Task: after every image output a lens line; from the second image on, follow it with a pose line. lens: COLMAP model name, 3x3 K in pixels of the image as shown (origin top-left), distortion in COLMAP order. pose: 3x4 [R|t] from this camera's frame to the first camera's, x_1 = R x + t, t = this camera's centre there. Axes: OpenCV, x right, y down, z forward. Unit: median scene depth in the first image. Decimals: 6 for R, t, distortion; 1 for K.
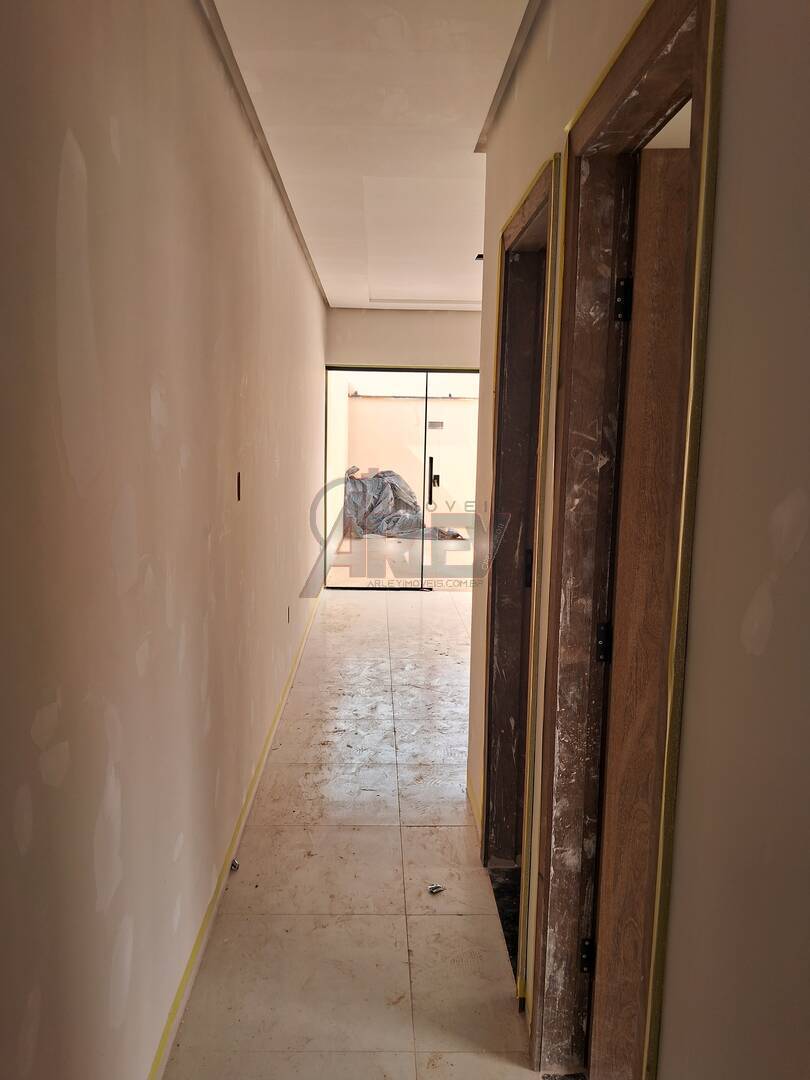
lens RADIAL K [[810.6, 0, 405.0], [0, 810.6, 540.0], [0, 0, 1]] dist [0.050562, -0.003059]
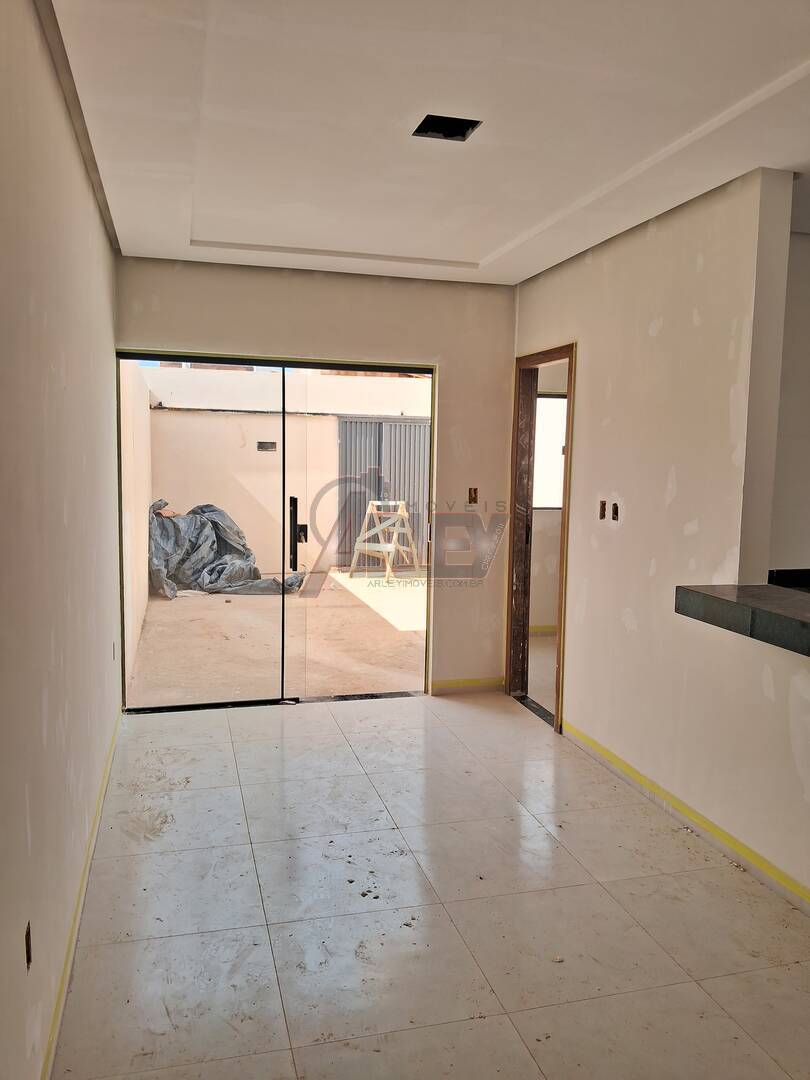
lens RADIAL K [[810.6, 0, 405.0], [0, 810.6, 540.0], [0, 0, 1]] dist [0.050562, -0.003059]
pose [[0.972050, -0.027932, 0.233108, -0.020578], [0.033147, 0.999280, -0.018483, -0.033115], [-0.232424, 0.025693, 0.972275, 0.216885]]
